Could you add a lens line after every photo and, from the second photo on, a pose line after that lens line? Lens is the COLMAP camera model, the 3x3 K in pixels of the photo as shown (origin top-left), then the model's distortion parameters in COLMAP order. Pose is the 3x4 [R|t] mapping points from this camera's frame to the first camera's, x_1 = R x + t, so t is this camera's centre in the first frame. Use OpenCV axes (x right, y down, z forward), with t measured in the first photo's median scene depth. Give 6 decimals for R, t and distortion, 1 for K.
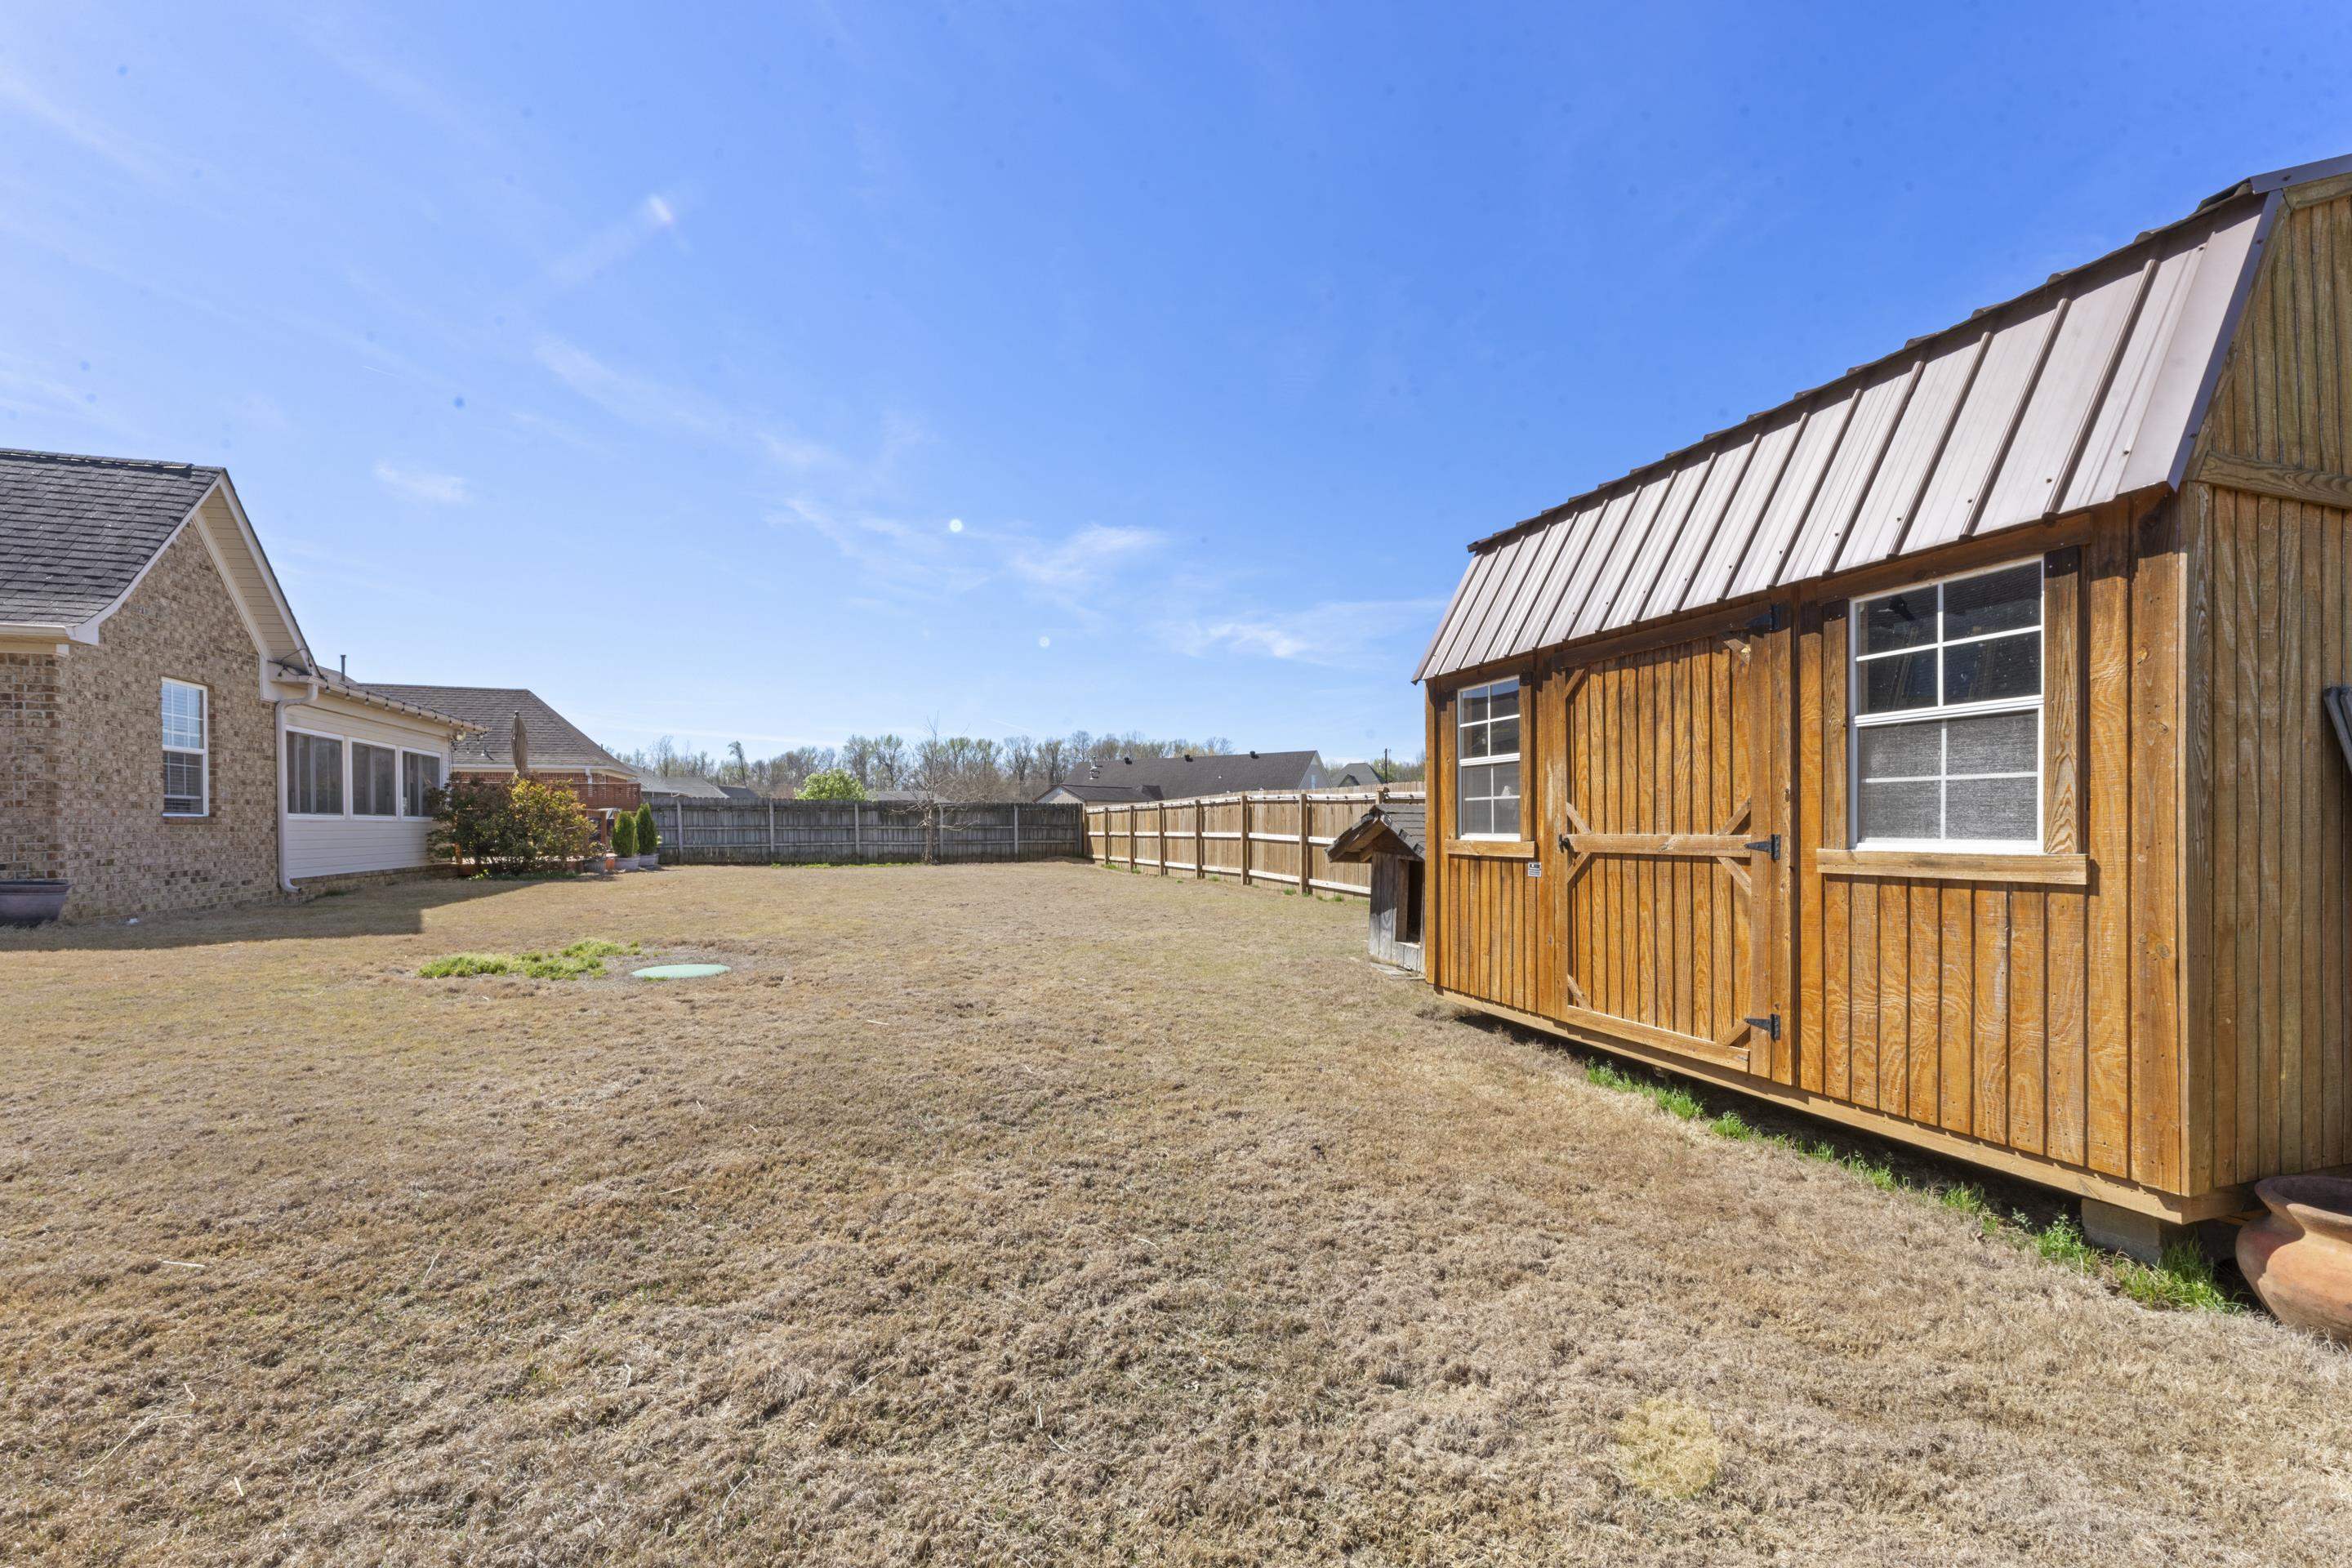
lens RADIAL K [[952.3, 0, 1176.7], [0, 952.3, 826.5], [0, 0, 1]] dist [-0.001632, -0.000157]
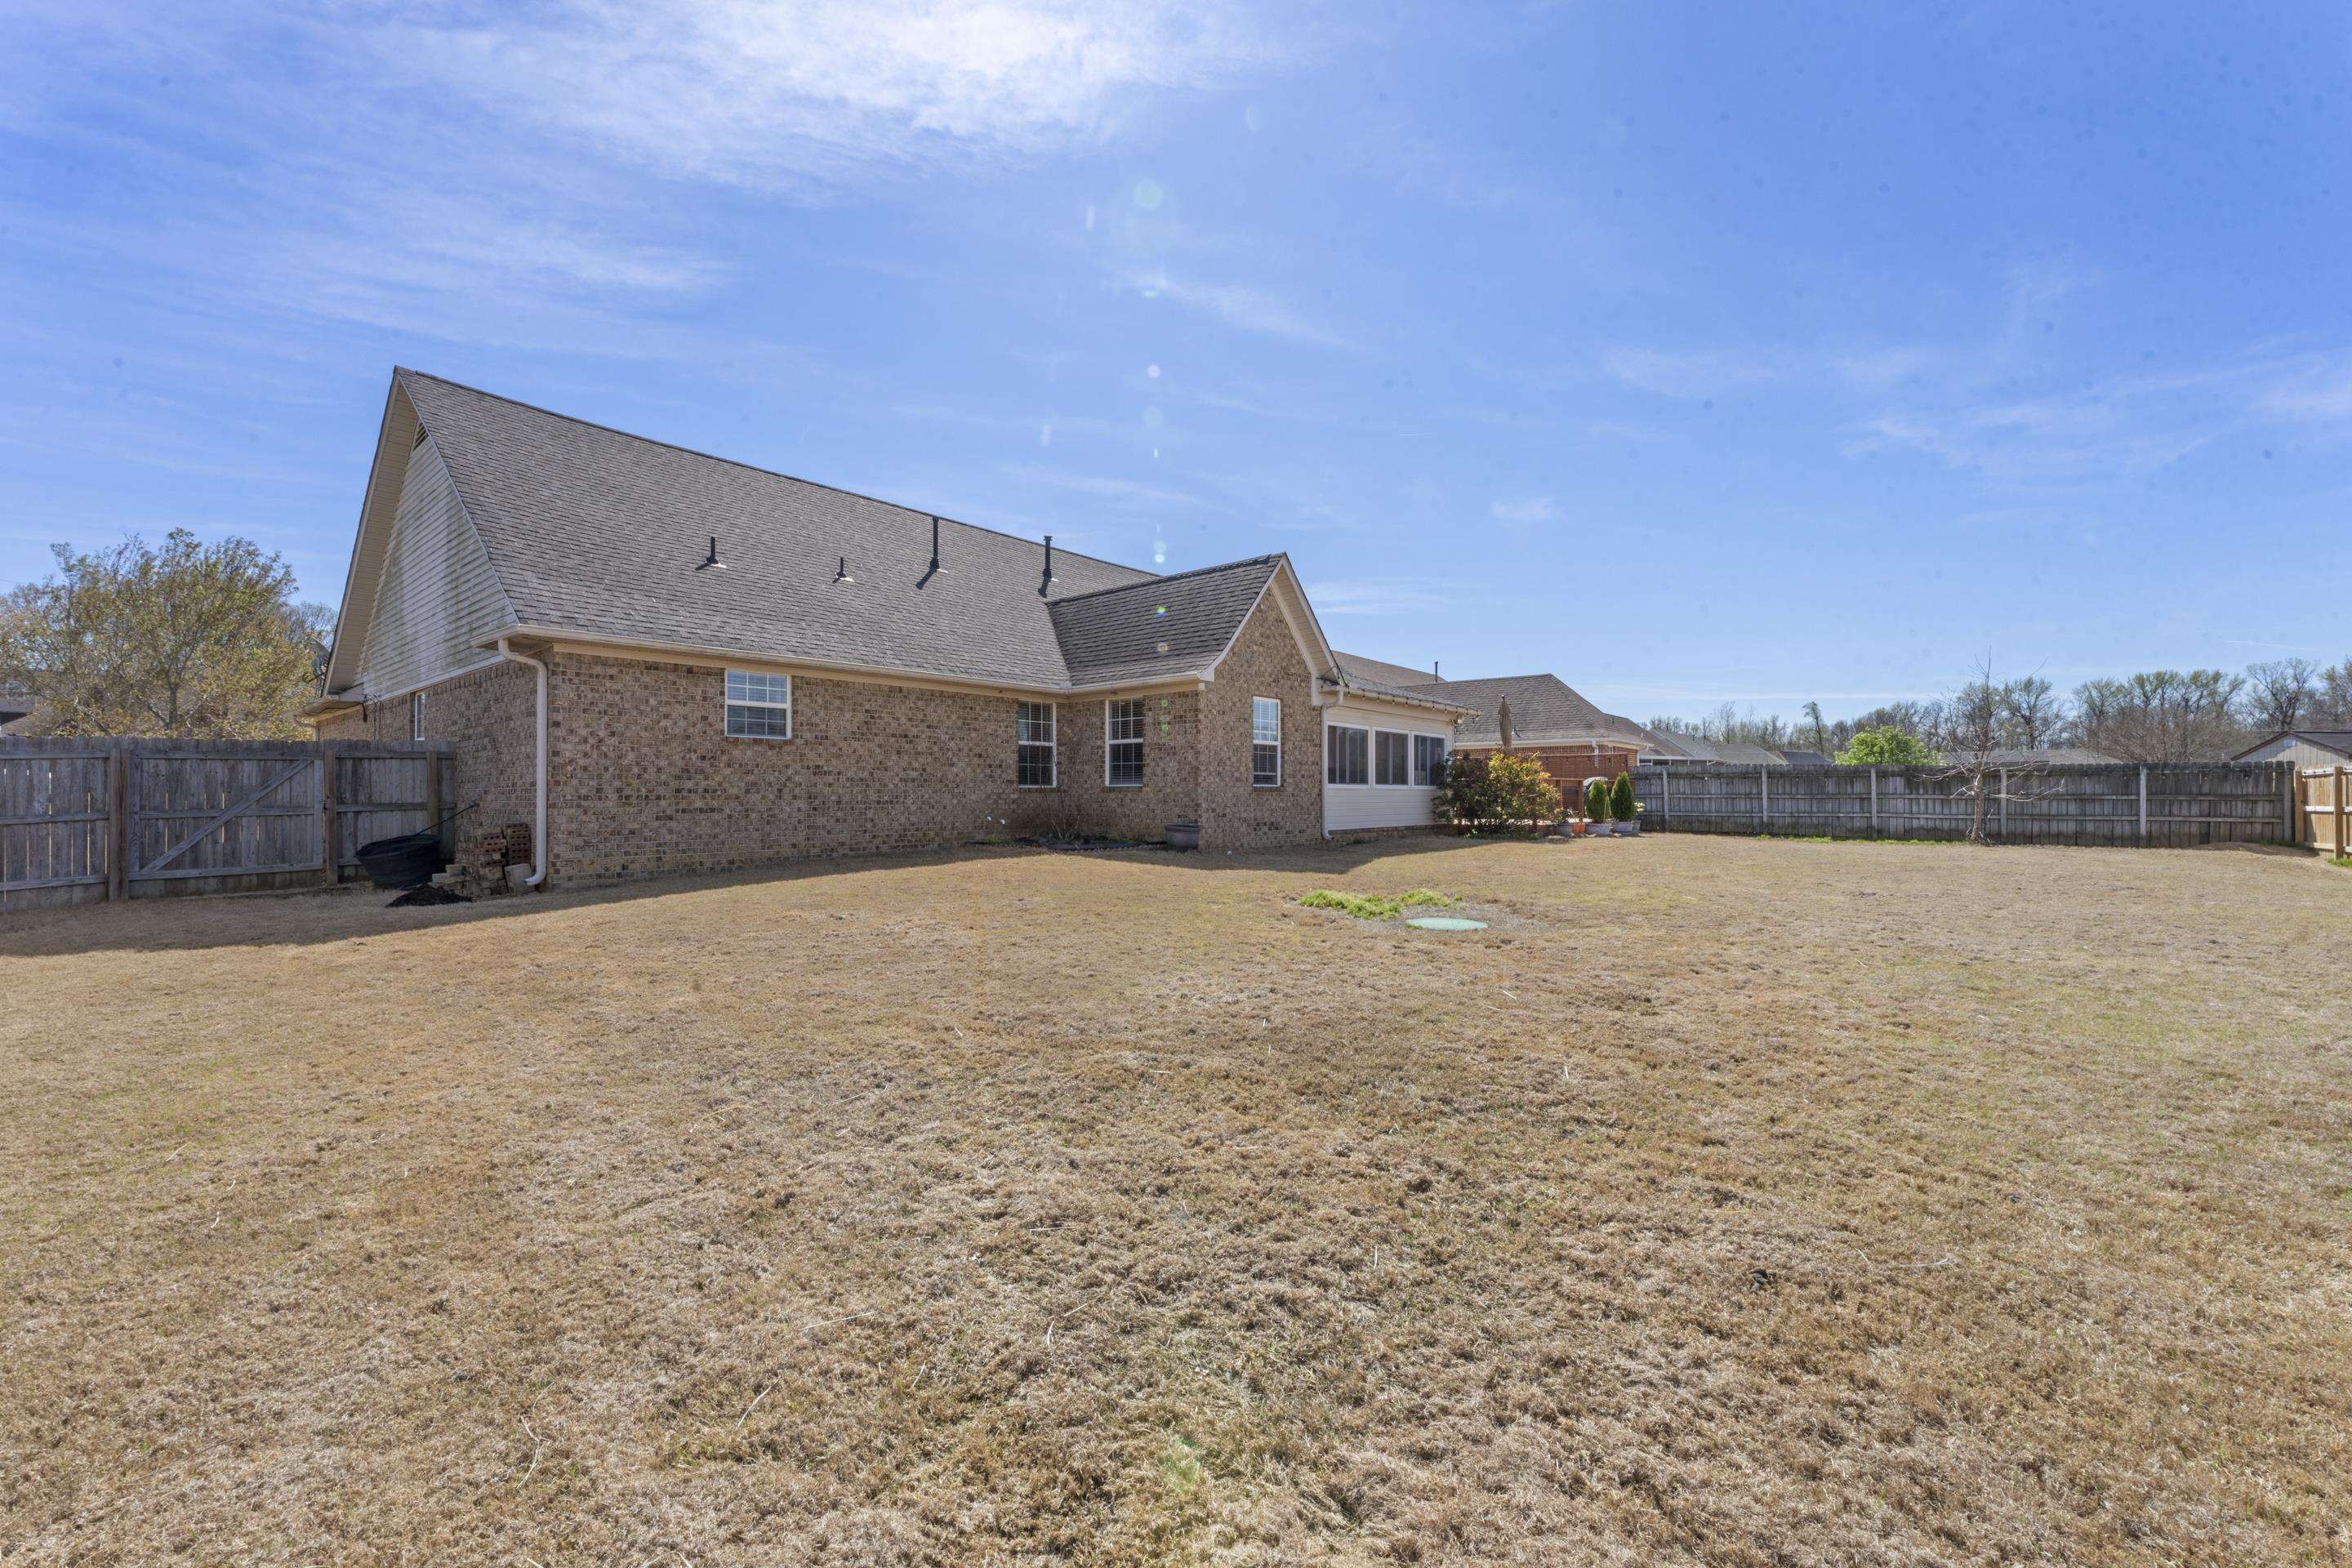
lens RADIAL K [[943.0, 0, 1176.0], [0, 943.0, 784.0], [0, 0, 1]] dist [-0.001391, -0.000050]
pose [[0.510109, -0.004527, -0.860098, 0.158175], [-0.004373, 0.999960, -0.007857, -0.001670], [0.860099, 0.007769, 0.510068, 0.090155]]
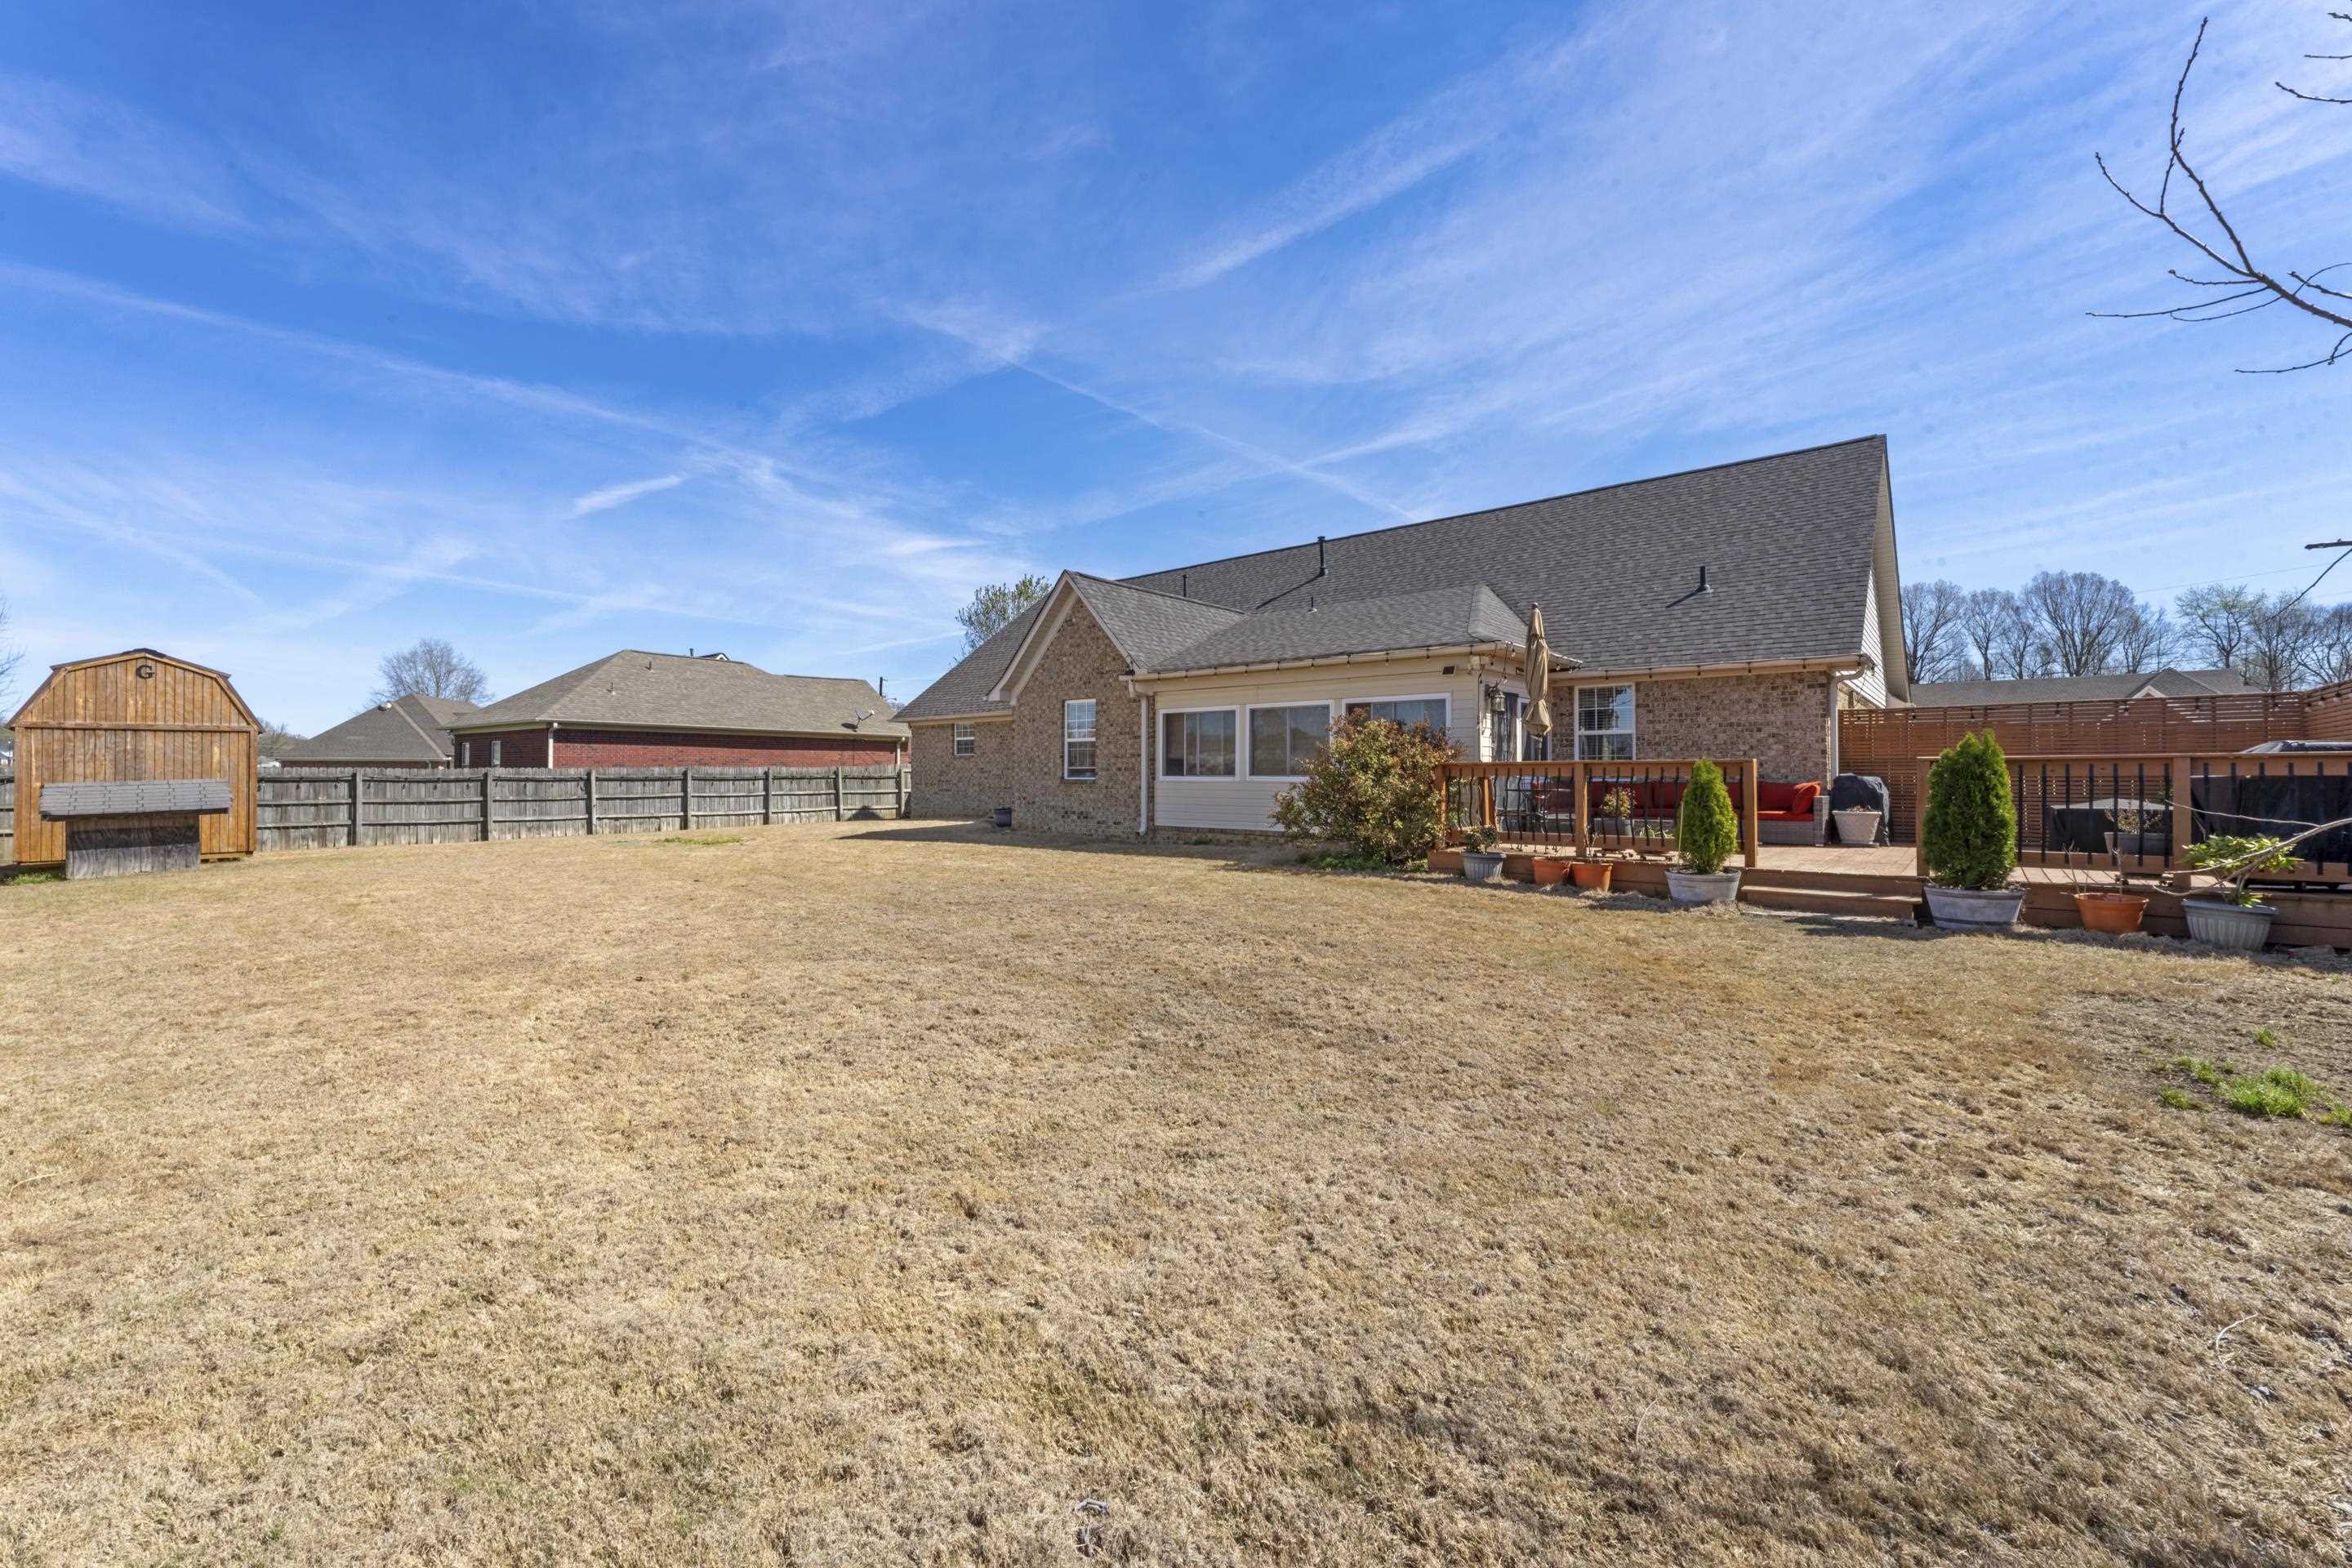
lens RADIAL K [[958.2, 0, 1176.4], [0, 958.2, 804.2], [0, 0, 1]] dist [-0.000773, 0.000115]
pose [[-0.866075, 0.020088, -0.499511, -0.288546], [0.002880, 0.999376, 0.035196, -0.022176], [0.499906, 0.029044, -0.865592, 2.217686]]
